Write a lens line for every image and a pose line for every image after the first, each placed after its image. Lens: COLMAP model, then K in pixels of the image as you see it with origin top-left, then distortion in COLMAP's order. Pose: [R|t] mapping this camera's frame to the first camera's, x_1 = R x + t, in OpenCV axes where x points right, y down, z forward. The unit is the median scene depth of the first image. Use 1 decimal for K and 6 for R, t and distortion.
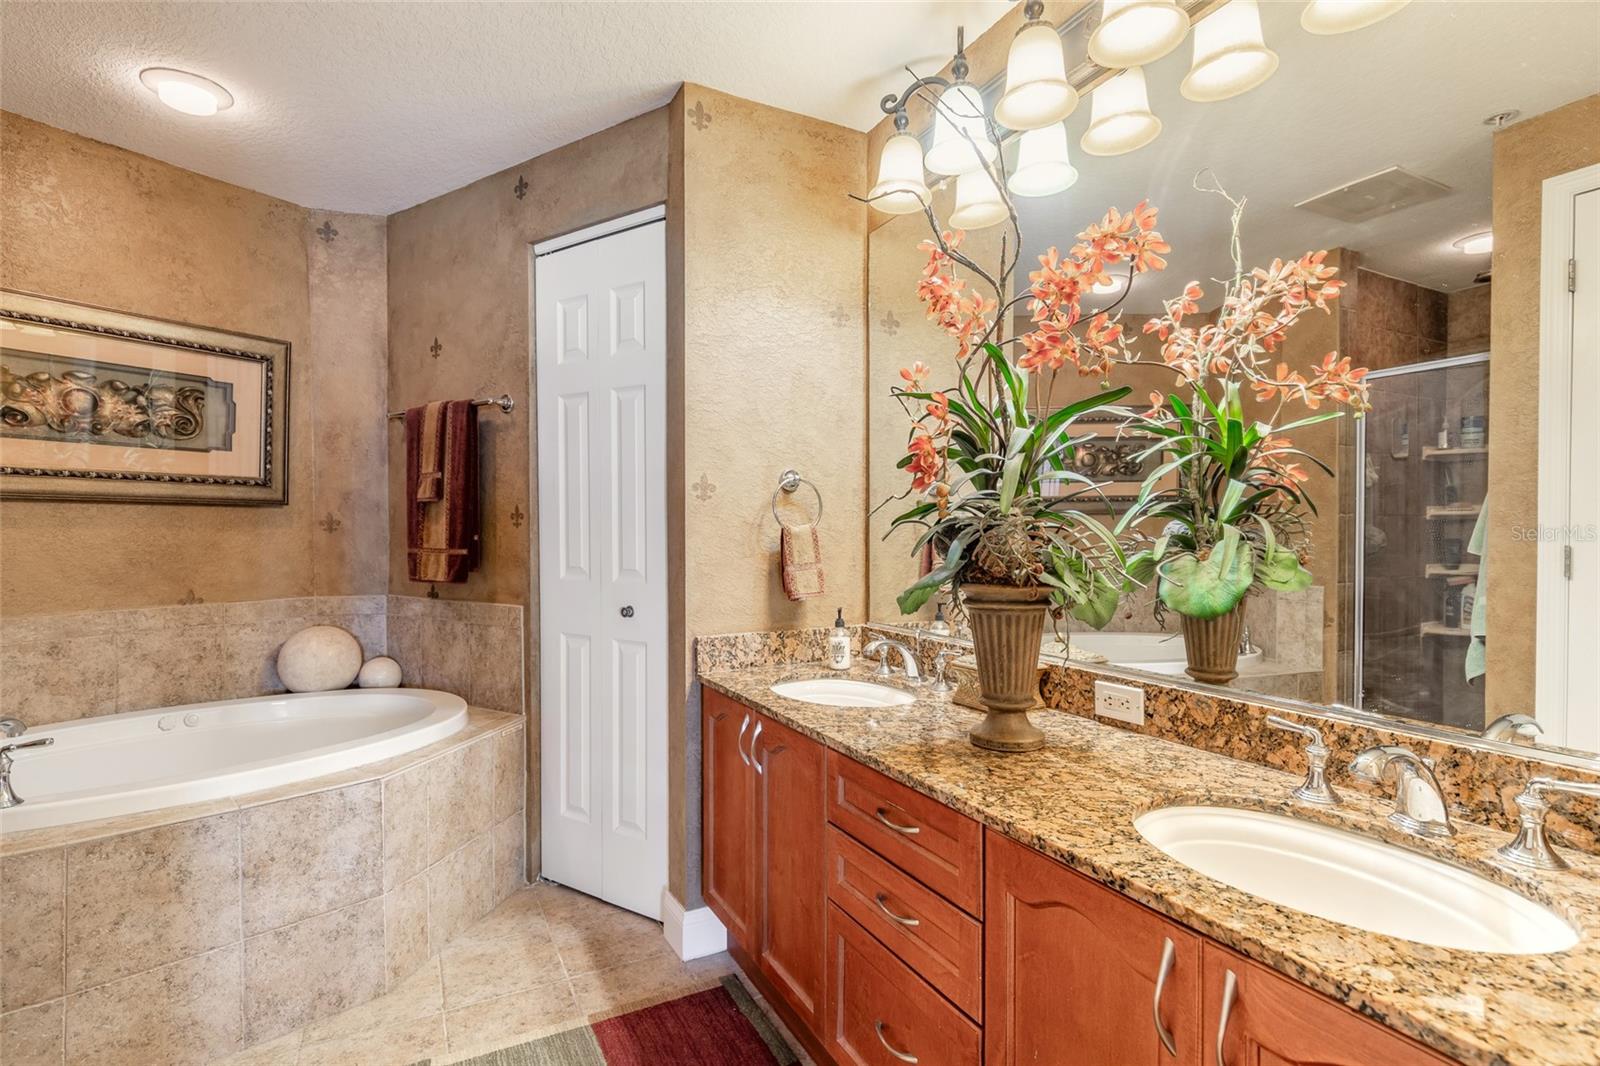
lens RADIAL K [[776.3, 0, 799.9], [0, 776.3, 538.1], [0, 0, 1]] dist [0.002673, -0.001106]
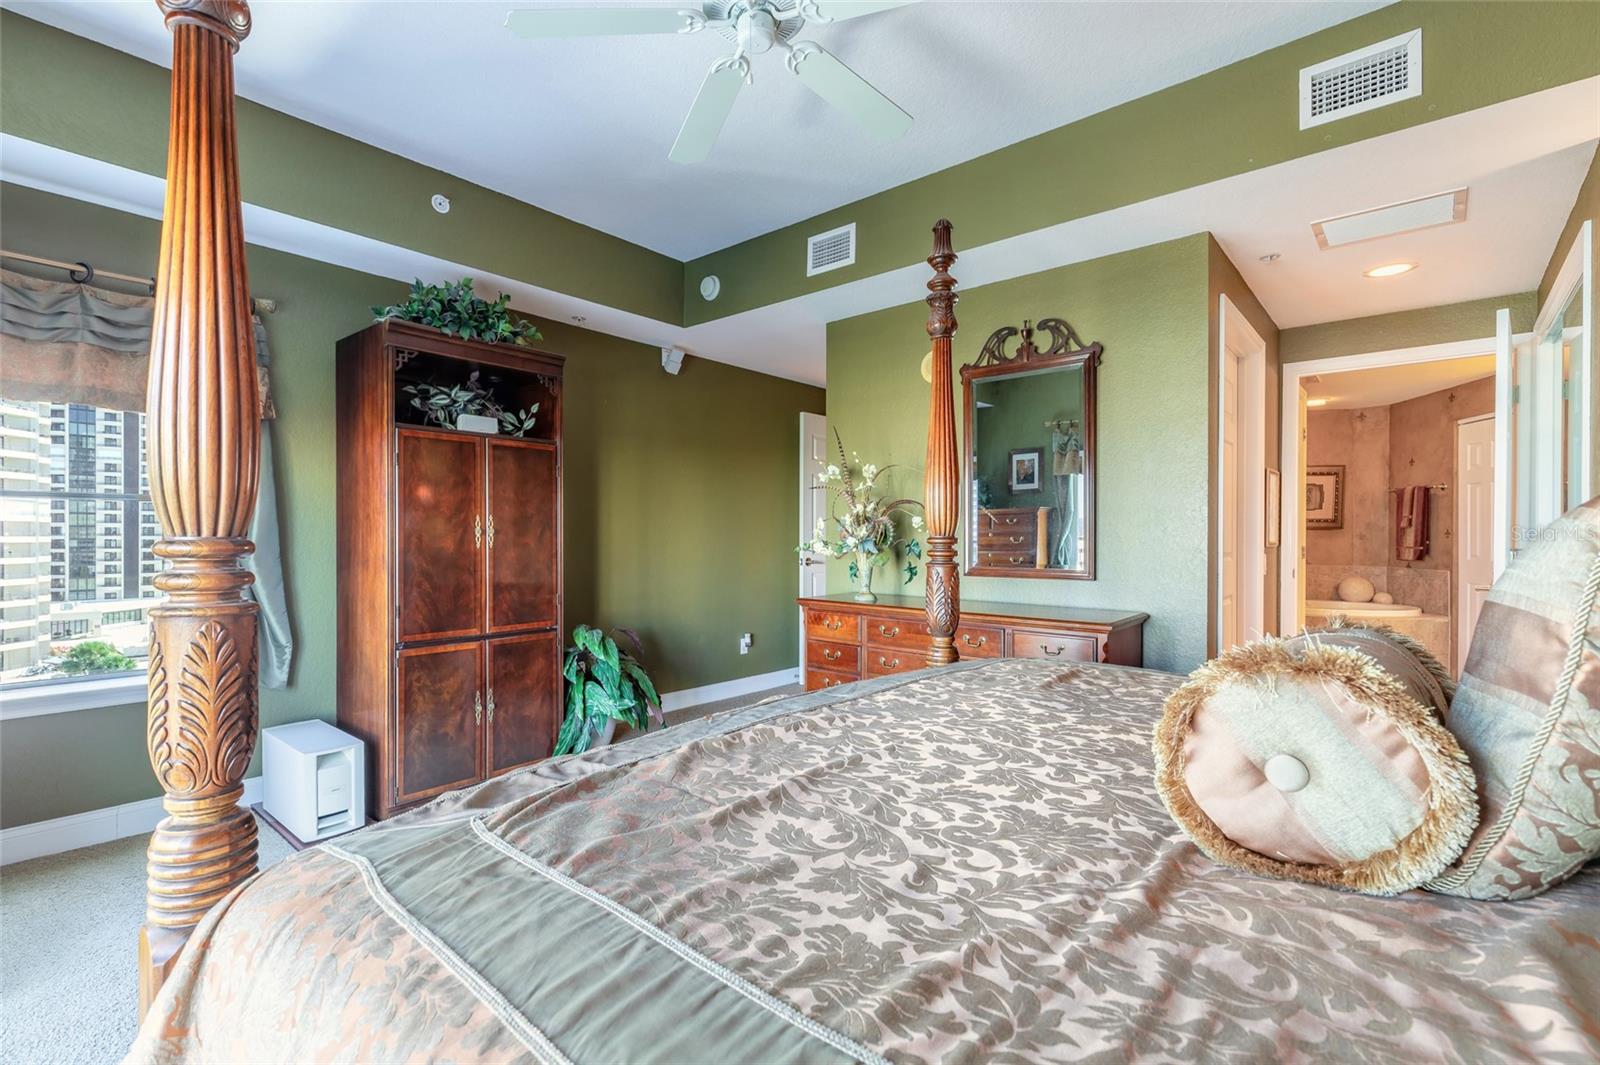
lens RADIAL K [[722.5, 0, 803.4], [0, 722.5, 534.3], [0, 0, 1]] dist [0.001647, 0.001256]
pose [[0.378194, 0.002522, -0.925723, 0.950524], [-0.021260, 0.999756, -0.005962, 0.029874], [0.925482, 0.021936, 0.378155, -1.681626]]
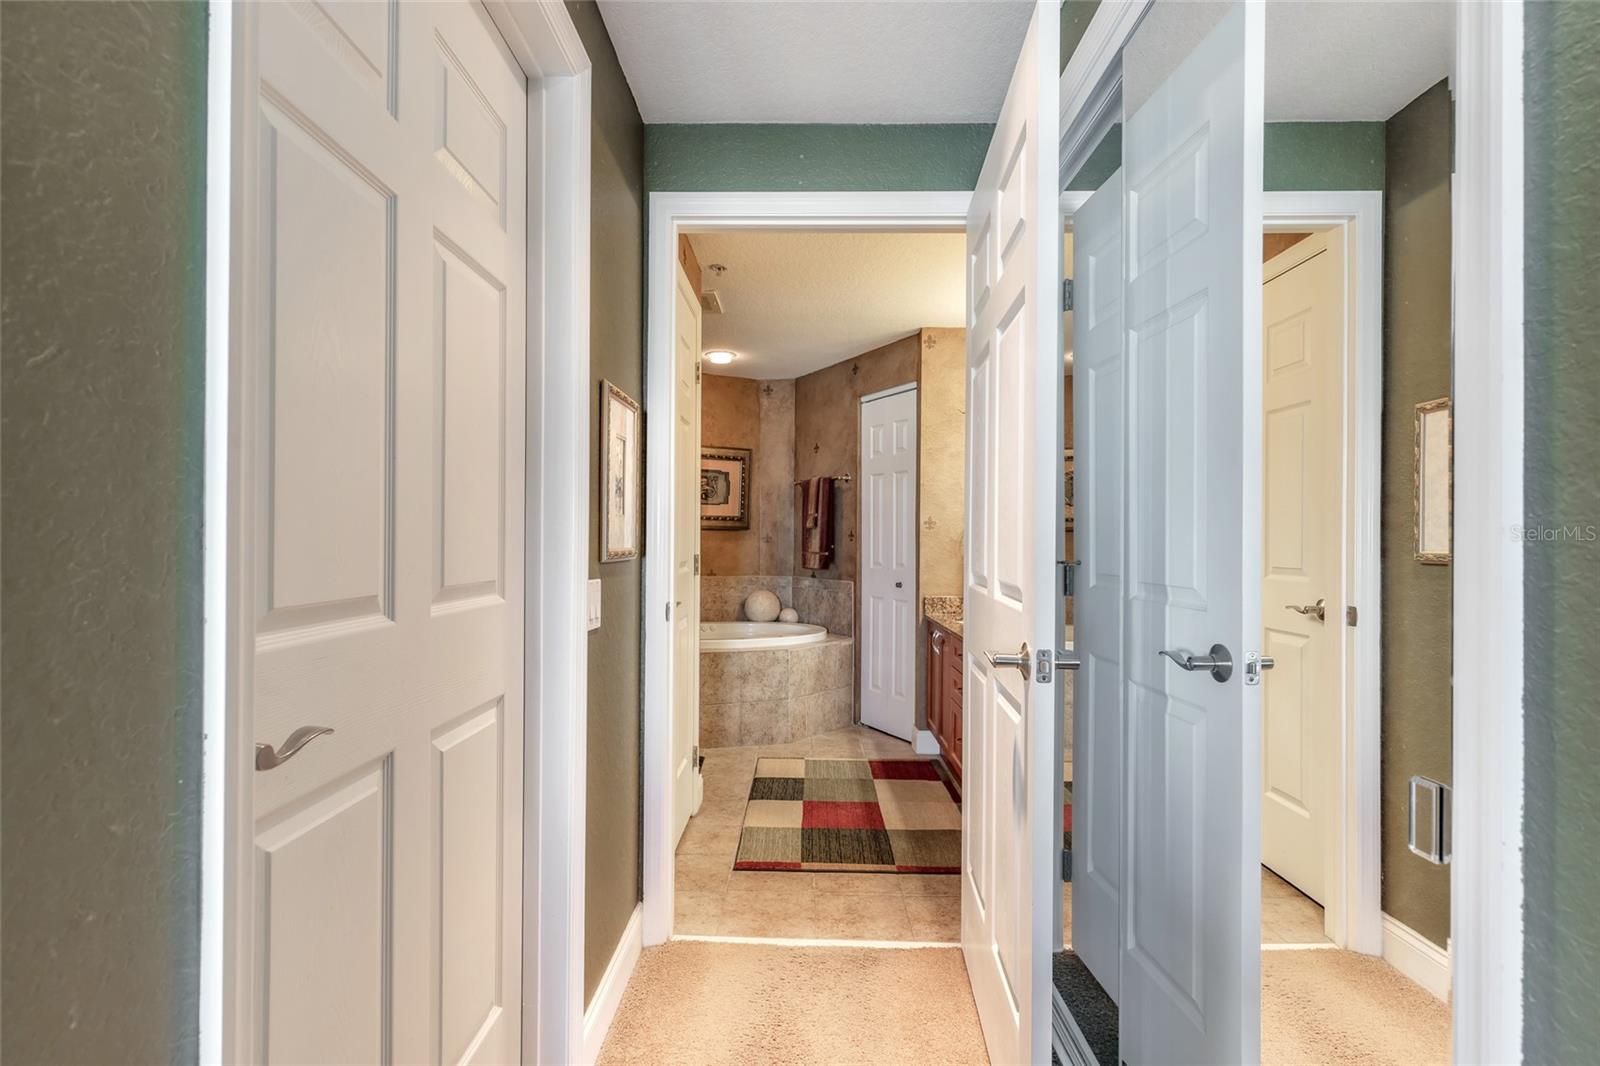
lens RADIAL K [[776.3, 0, 786.9], [0, 776.3, 536.0], [0, 0, 1]] dist [0.002673, -0.001106]
pose [[0.877491, 0.005127, -0.479565, 0.429577], [-0.013844, 0.999797, -0.014641, 0.002861], [0.479393, 0.019486, 0.877384, -0.790054]]
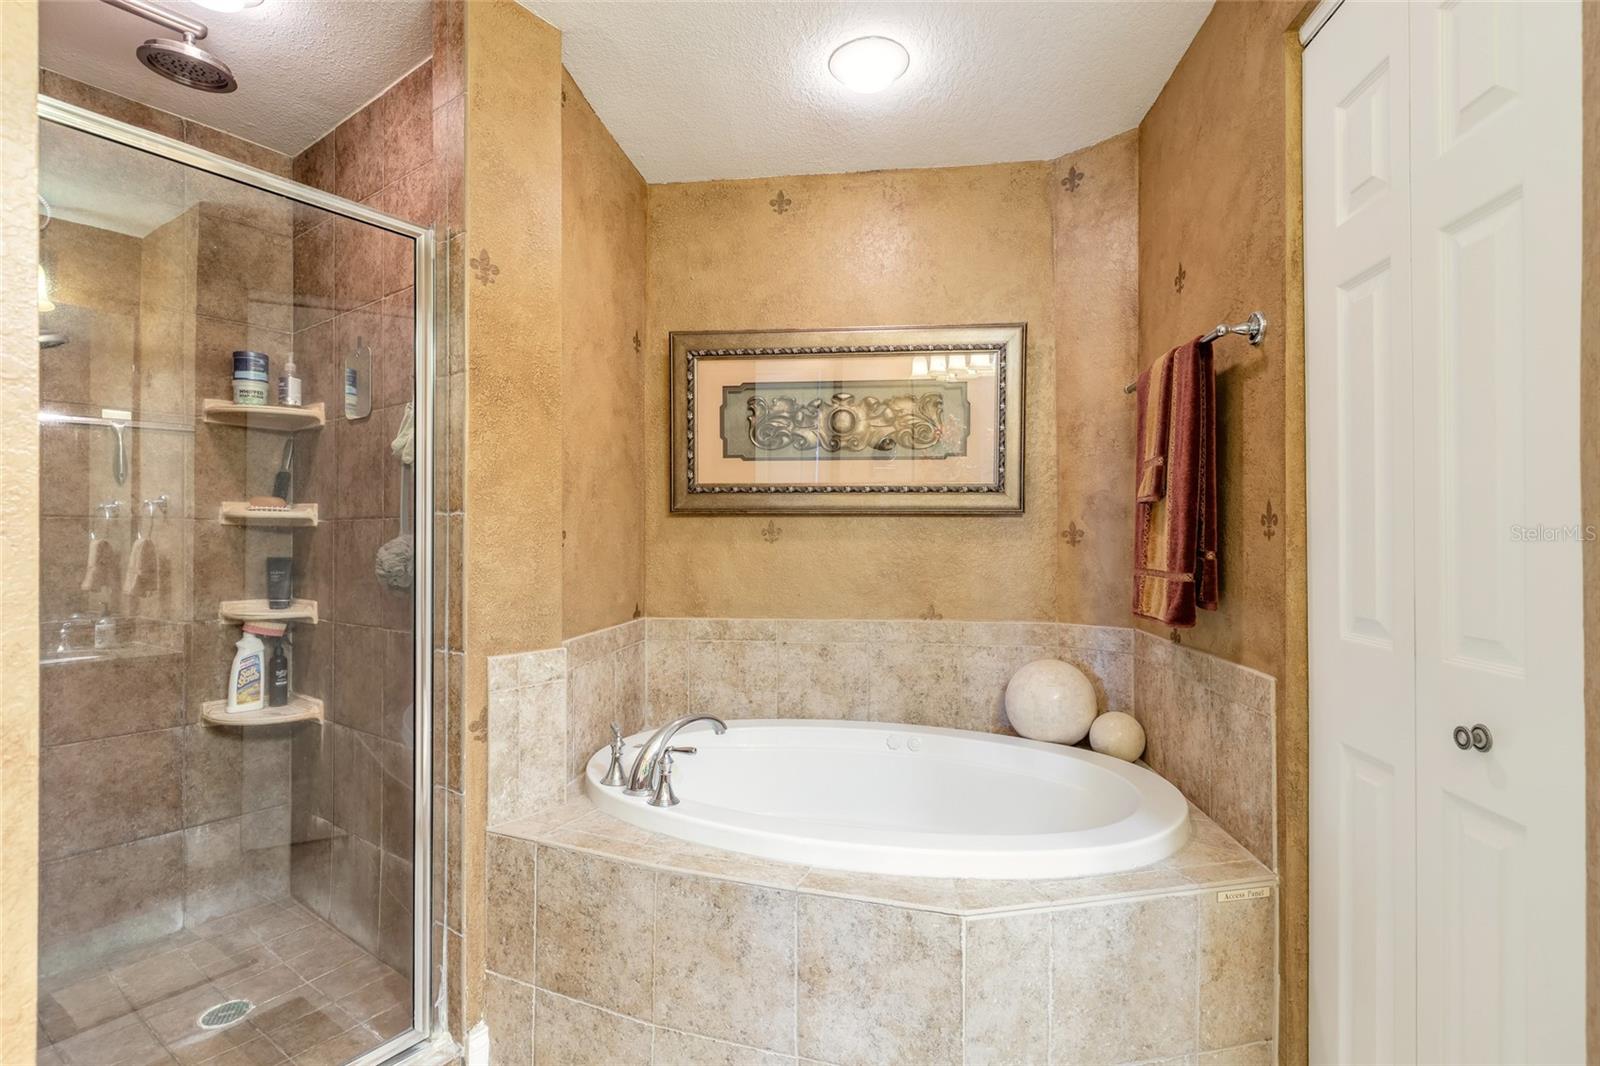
lens RADIAL K [[776.3, 0, 785.9], [0, 776.3, 537.2], [0, 0, 1]] dist [0.002673, -0.001106]
pose [[0.433926, -0.002511, -0.900945, -0.001468], [-0.011868, 0.999893, -0.008502, -0.006189], [0.900870, 0.014382, 0.433850, 0.428016]]
